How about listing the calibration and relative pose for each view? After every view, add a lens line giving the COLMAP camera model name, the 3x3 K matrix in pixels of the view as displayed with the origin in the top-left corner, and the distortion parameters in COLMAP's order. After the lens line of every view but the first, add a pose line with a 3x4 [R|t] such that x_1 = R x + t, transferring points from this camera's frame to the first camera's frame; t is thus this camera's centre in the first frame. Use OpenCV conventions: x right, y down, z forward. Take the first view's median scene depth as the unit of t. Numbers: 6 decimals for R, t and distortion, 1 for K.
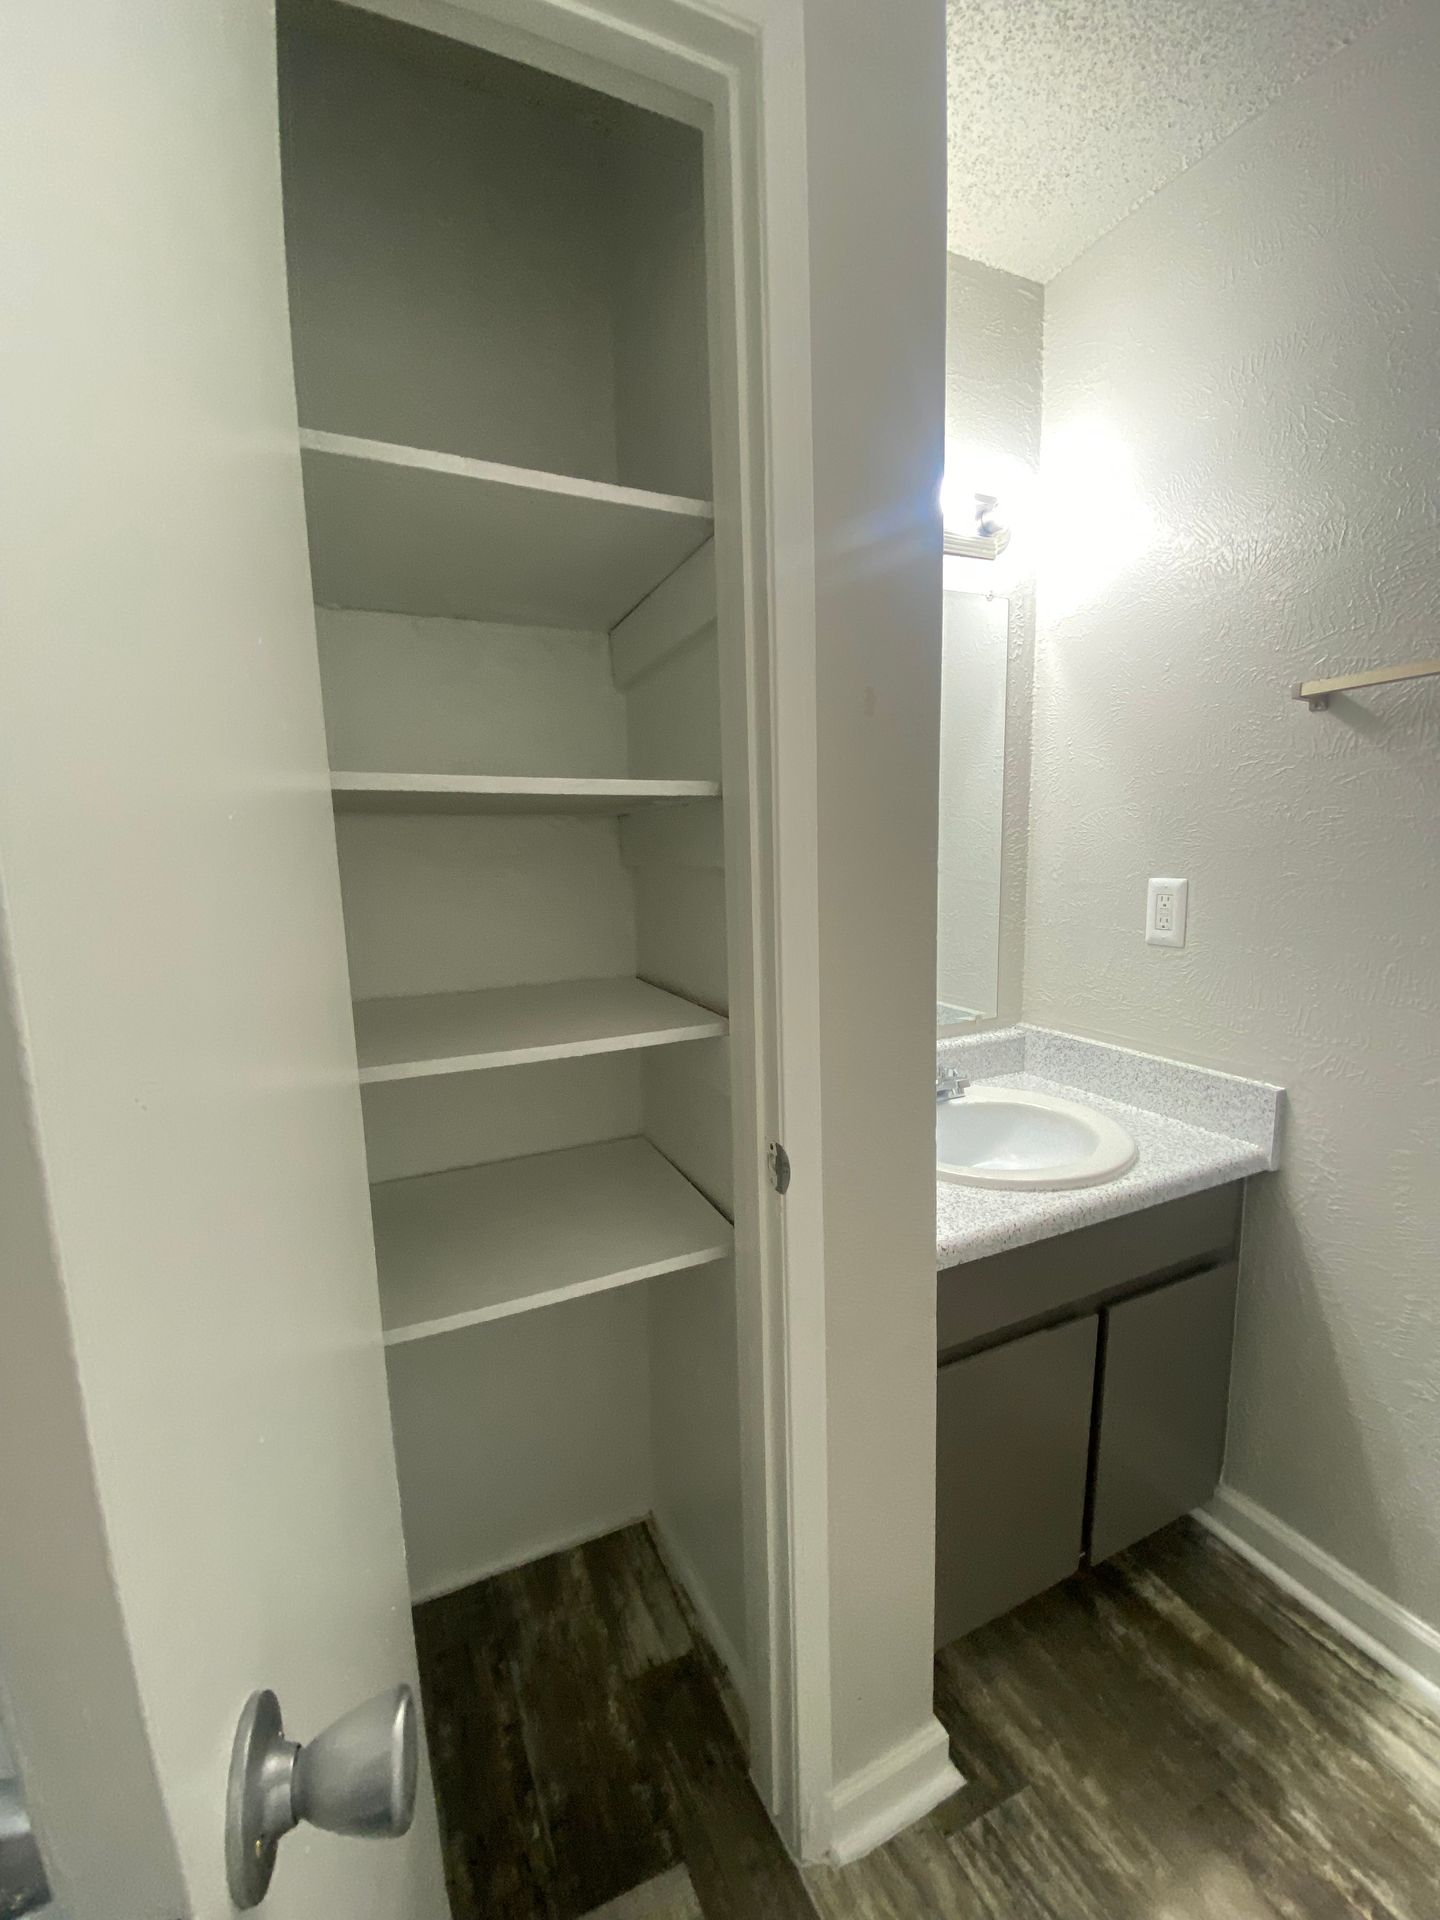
lens RADIAL K [[779.0, 0, 721.7], [0, 779.0, 953.5], [0, 0, 1]] dist [0.012241, -0.016237]
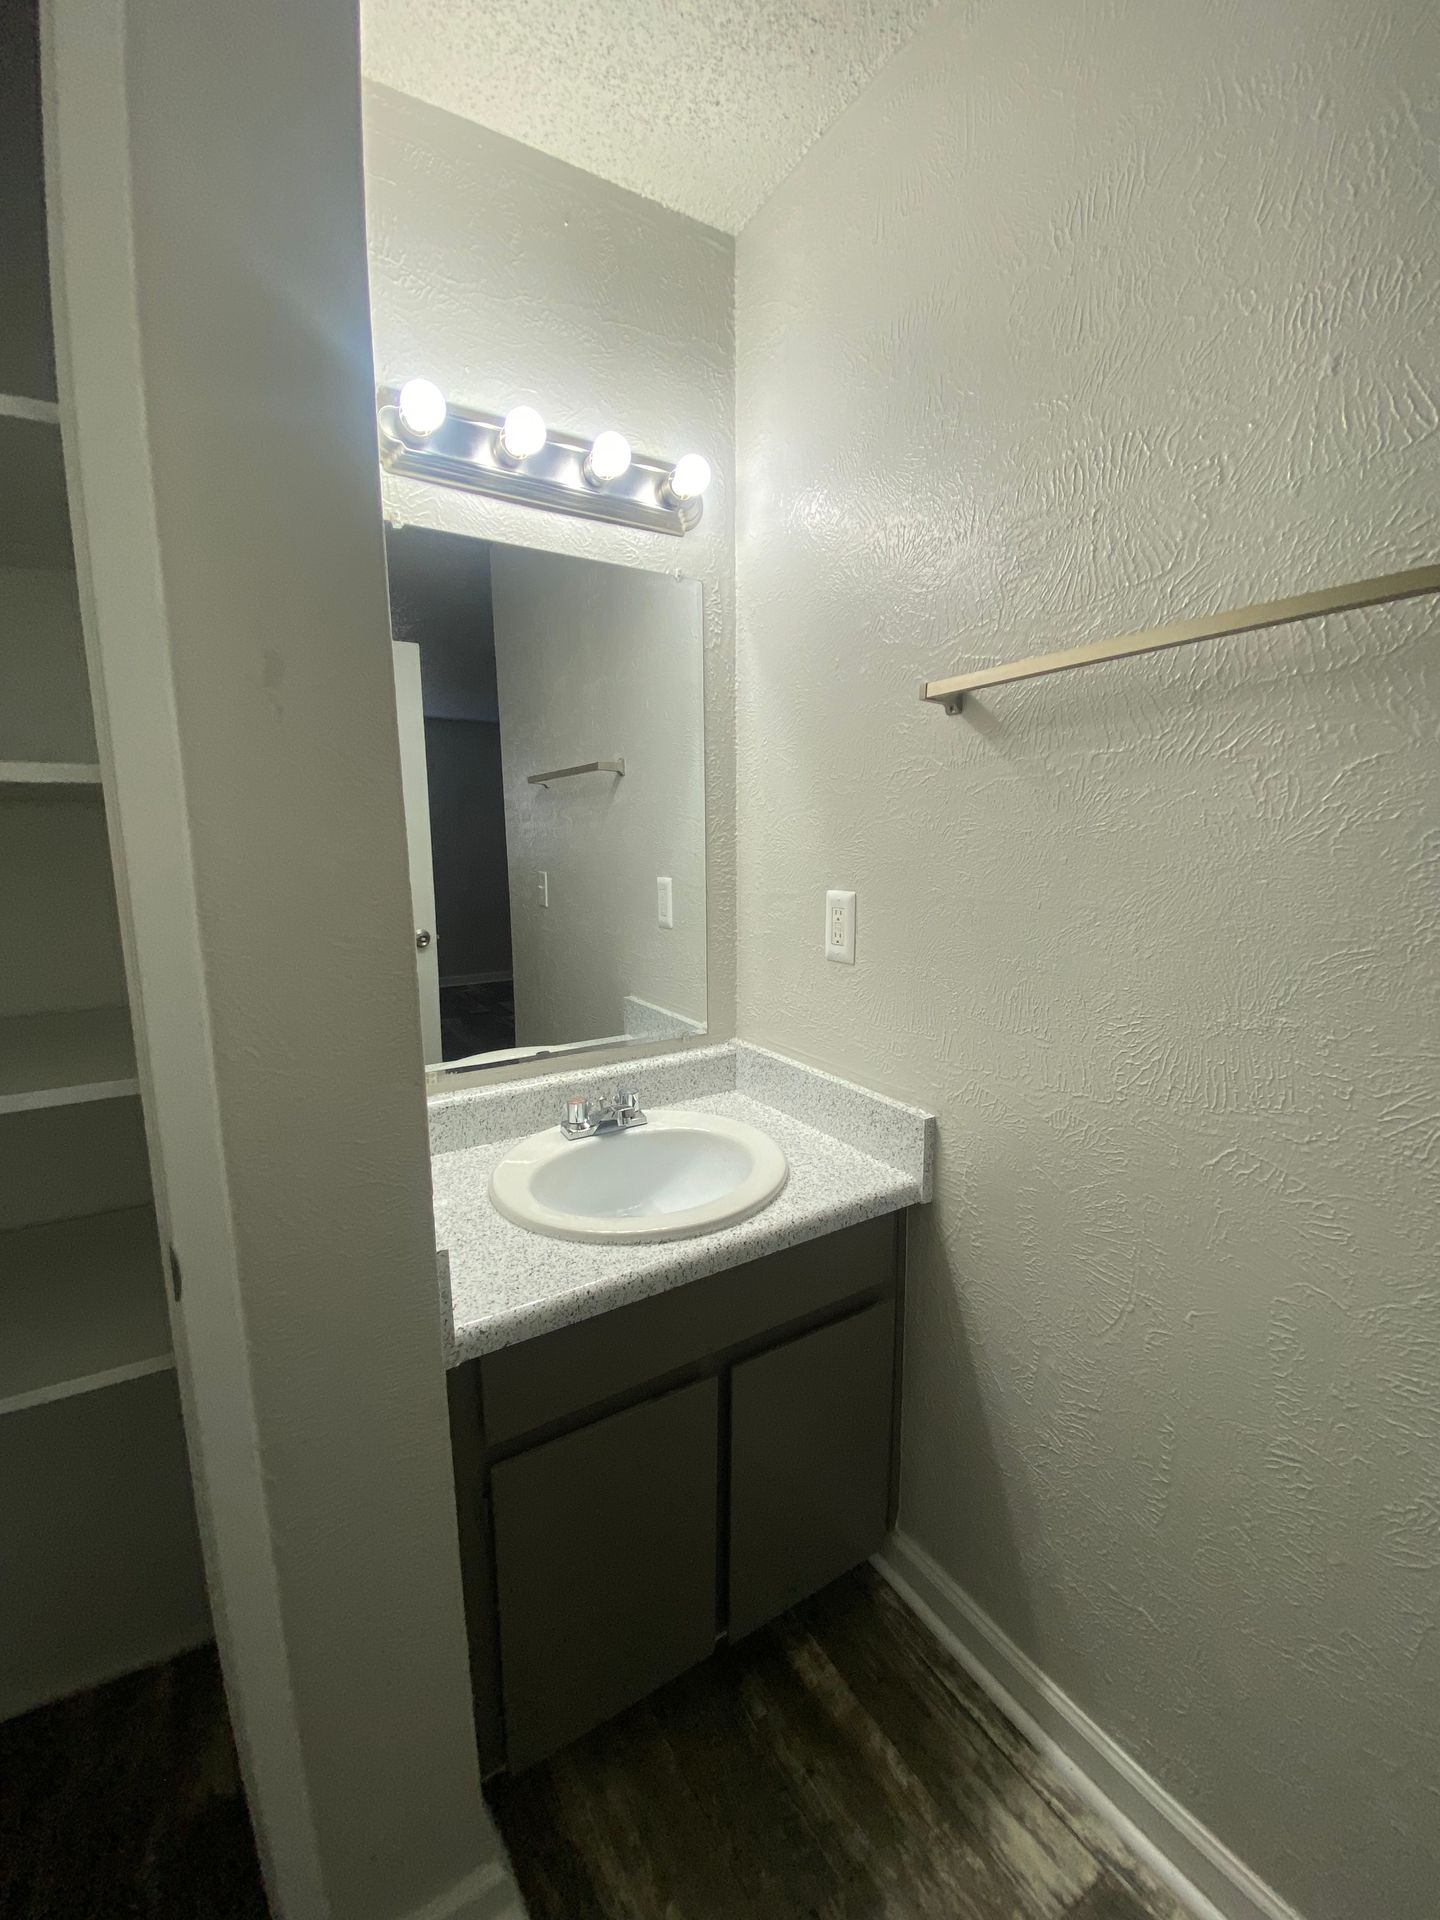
lens RADIAL K [[779.0, 0, 719.4], [0, 779.0, 954.1], [0, 0, 1]] dist [0.012241, -0.016237]
pose [[0.991687, 0.000653, 0.128670, 0.357669], [-0.001960, 0.999948, 0.010026, -0.032250], [-0.128657, -0.010194, 0.991637, 0.108493]]
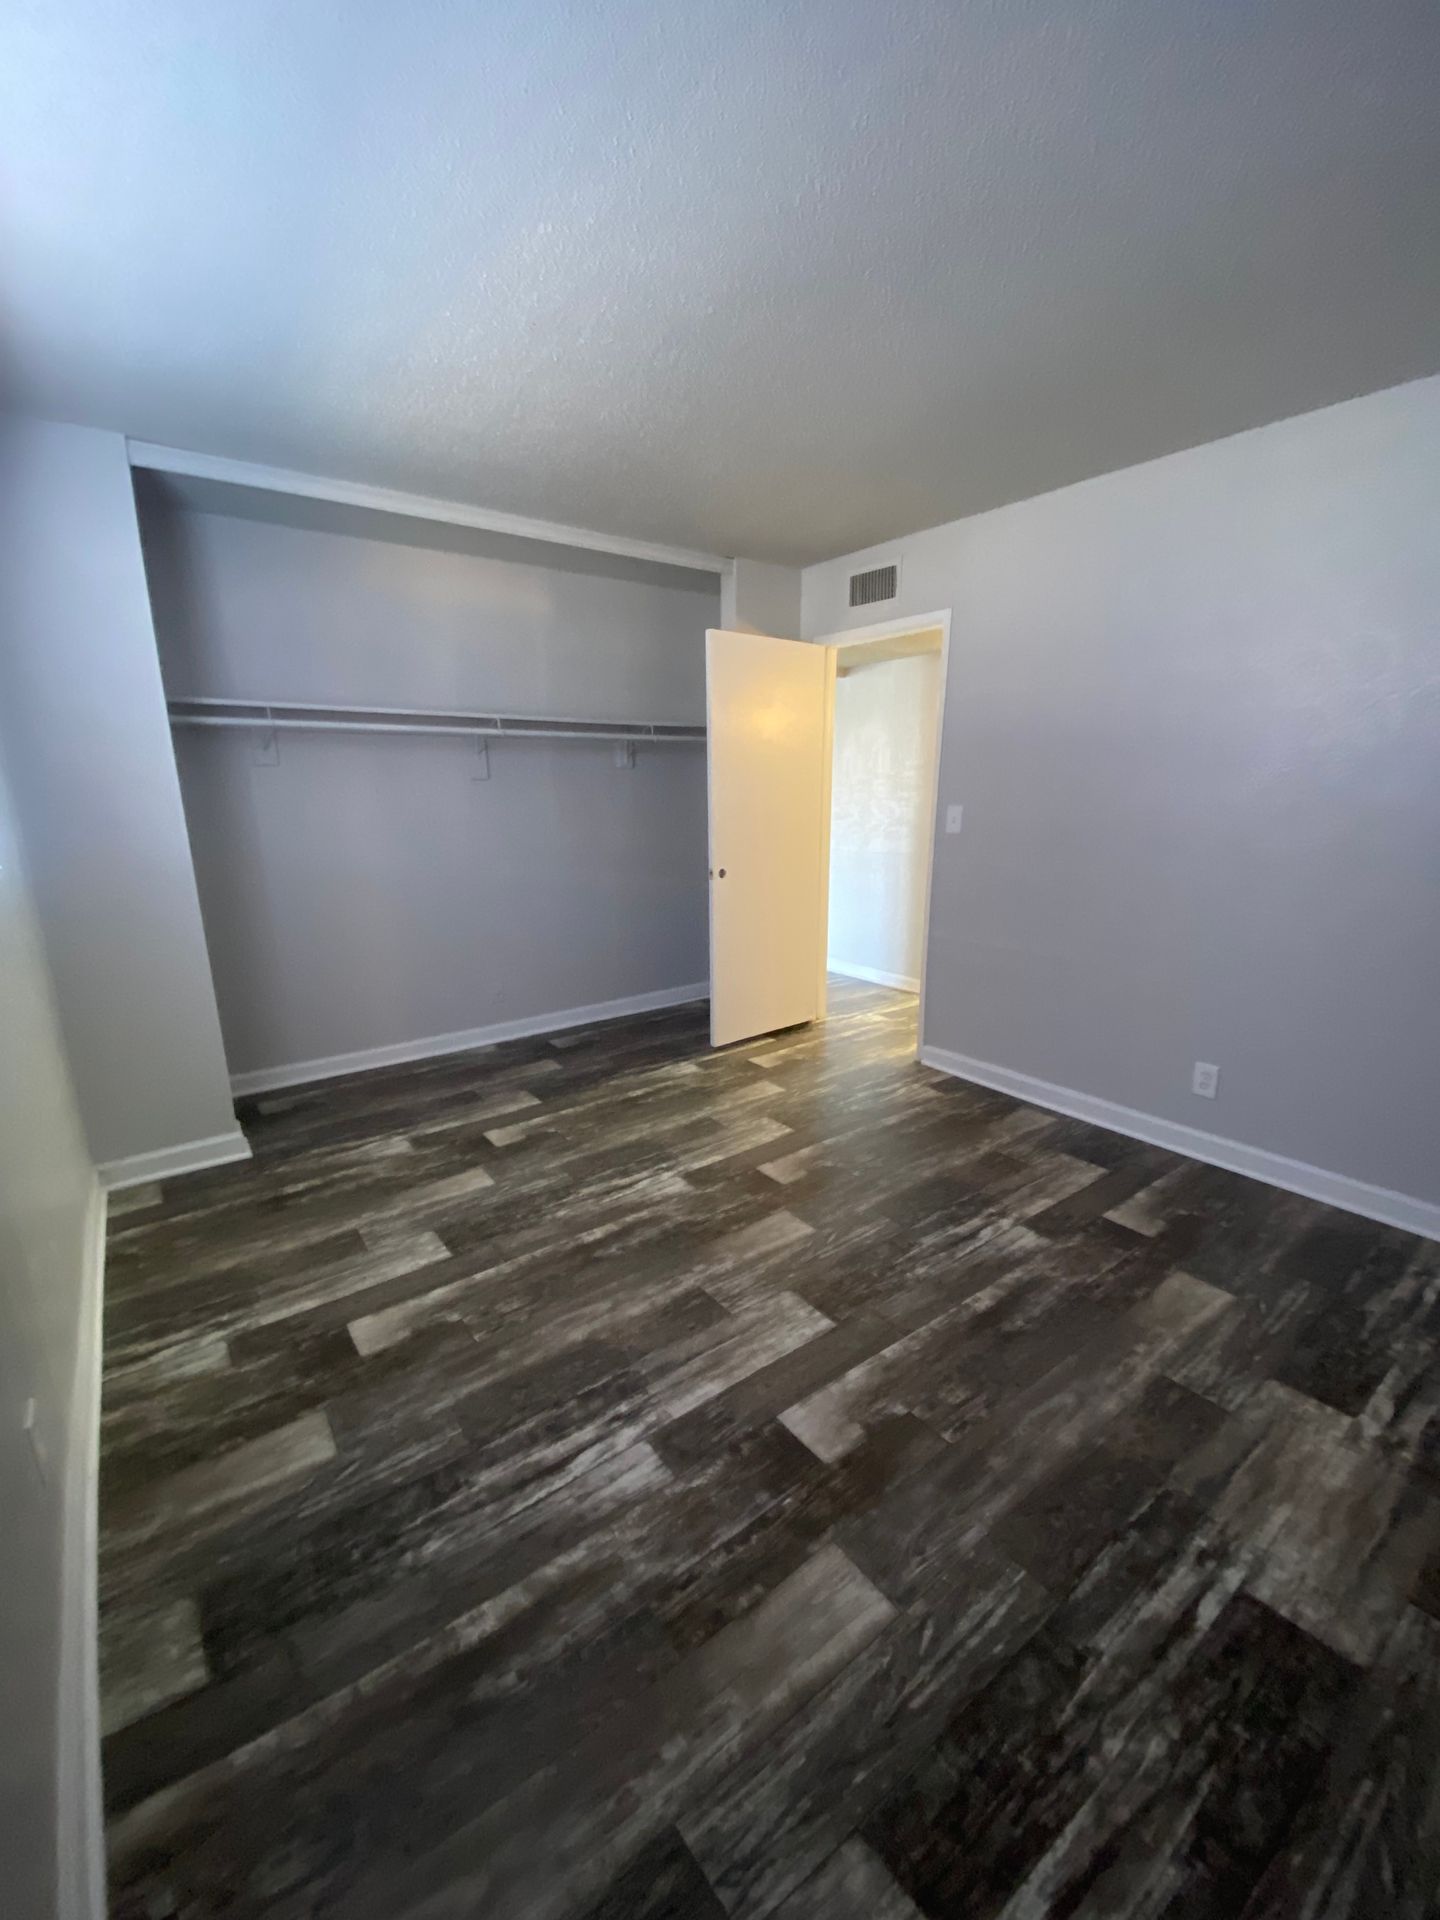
lens RADIAL K [[779.0, 0, 715.0], [0, 779.0, 951.7], [0, 0, 1]] dist [0.012241, -0.016237]
pose [[-0.210456, -0.176177, 0.961598, -0.289966], [0.153822, 0.965407, 0.210541, -0.134533], [-0.965426, 0.192224, -0.176076, 0.779812]]
